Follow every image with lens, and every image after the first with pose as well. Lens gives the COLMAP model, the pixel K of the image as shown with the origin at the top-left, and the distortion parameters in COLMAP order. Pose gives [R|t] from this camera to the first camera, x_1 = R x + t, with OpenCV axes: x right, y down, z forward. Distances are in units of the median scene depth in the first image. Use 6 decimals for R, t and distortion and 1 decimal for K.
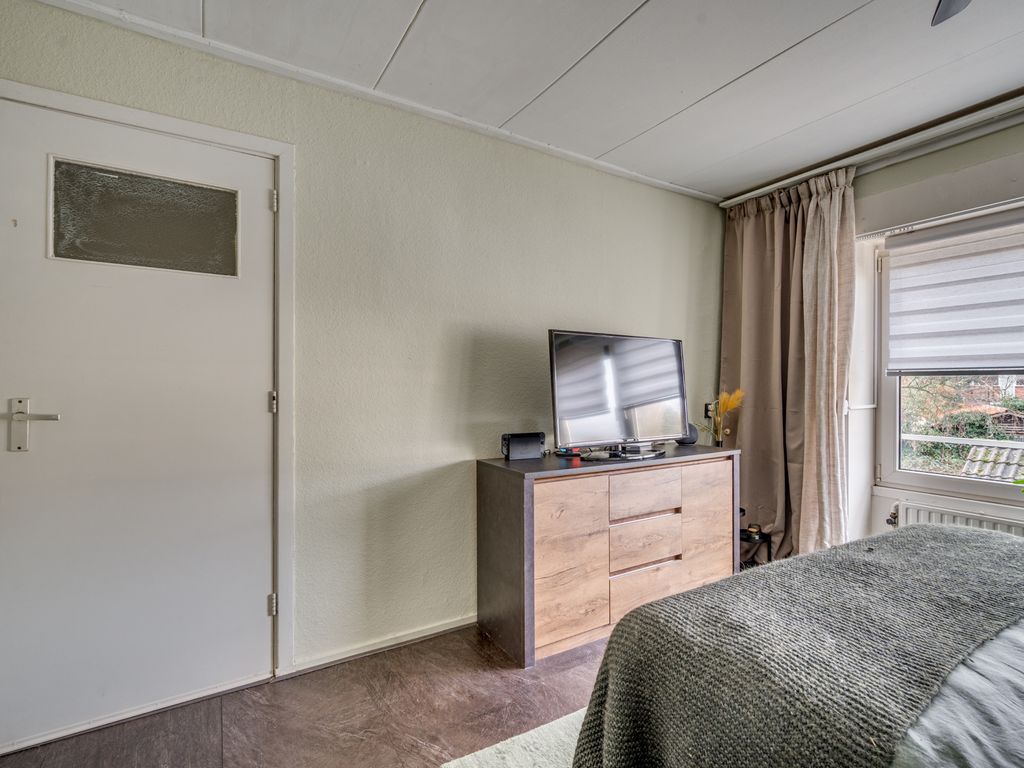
lens RADIAL K [[453.5, 0, 512.0], [0, 453.5, 384.0], [0, 0, 1]] dist [0.000432, -0.000441]
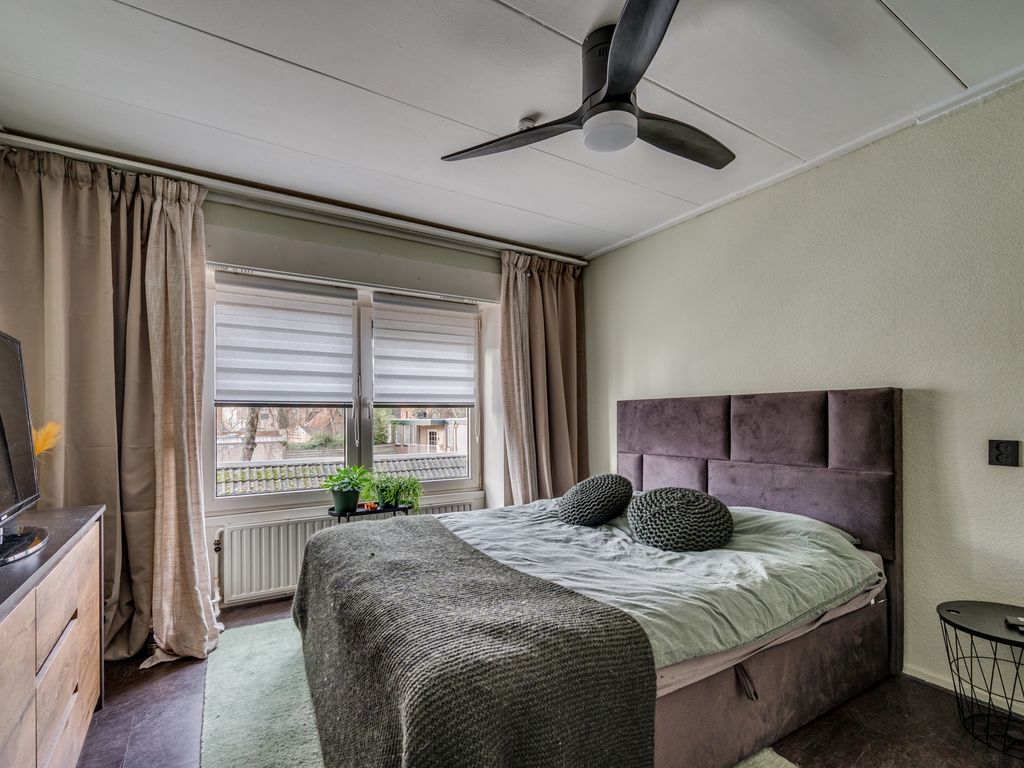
lens RADIAL K [[479.1, 0, 509.1], [0, 479.1, 410.2], [0, 0, 1]] dist [0.000159, 0.000050]
pose [[0.029808, 0.010714, 0.999498, -0.228799], [0.000197, 0.999942, -0.010724, 0.002045], [-0.999556, 0.000517, 0.029804, 0.310212]]
